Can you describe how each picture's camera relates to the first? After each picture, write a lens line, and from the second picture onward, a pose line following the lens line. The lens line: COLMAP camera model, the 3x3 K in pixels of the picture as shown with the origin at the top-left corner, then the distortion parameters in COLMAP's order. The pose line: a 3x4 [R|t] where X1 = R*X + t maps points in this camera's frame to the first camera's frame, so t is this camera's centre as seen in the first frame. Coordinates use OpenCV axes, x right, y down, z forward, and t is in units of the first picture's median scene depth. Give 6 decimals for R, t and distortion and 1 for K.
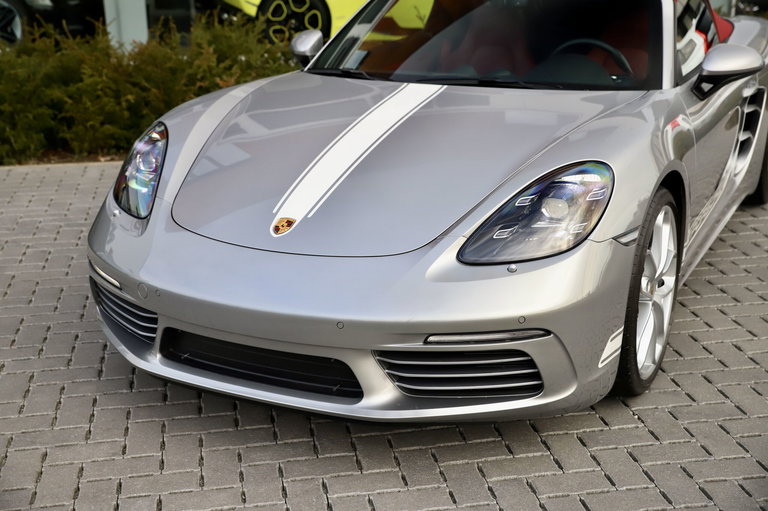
lens RADIAL K [[1066.1, 0, 386.0], [0, 1066.1, 259.3], [0, 0, 1]] dist [0.091598, 0.000000]
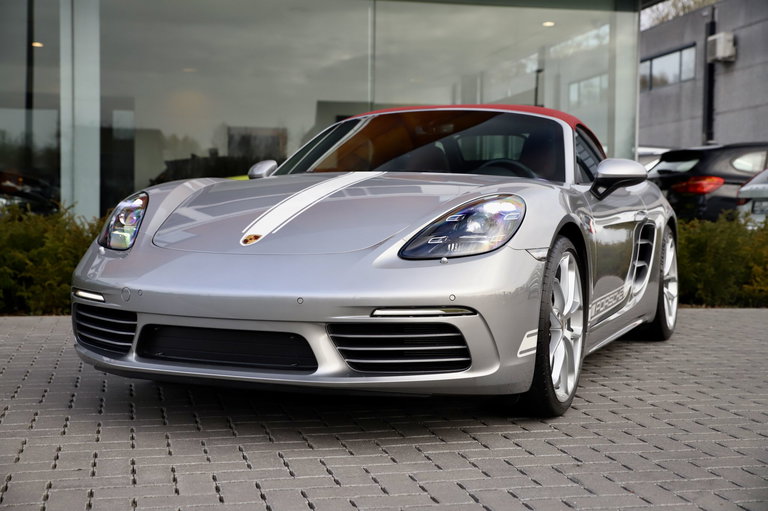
lens RADIAL K [[1066.1, 0, 380.4], [0, 1066.1, 250.9], [0, 0, 1]] dist [0.091598, 0.000000]
pose [[0.997837, 0.022222, 0.061865, -0.022230], [-0.004887, 0.963599, -0.267307, 0.252169], [-0.065553, 0.266427, 0.961623, -0.123352]]
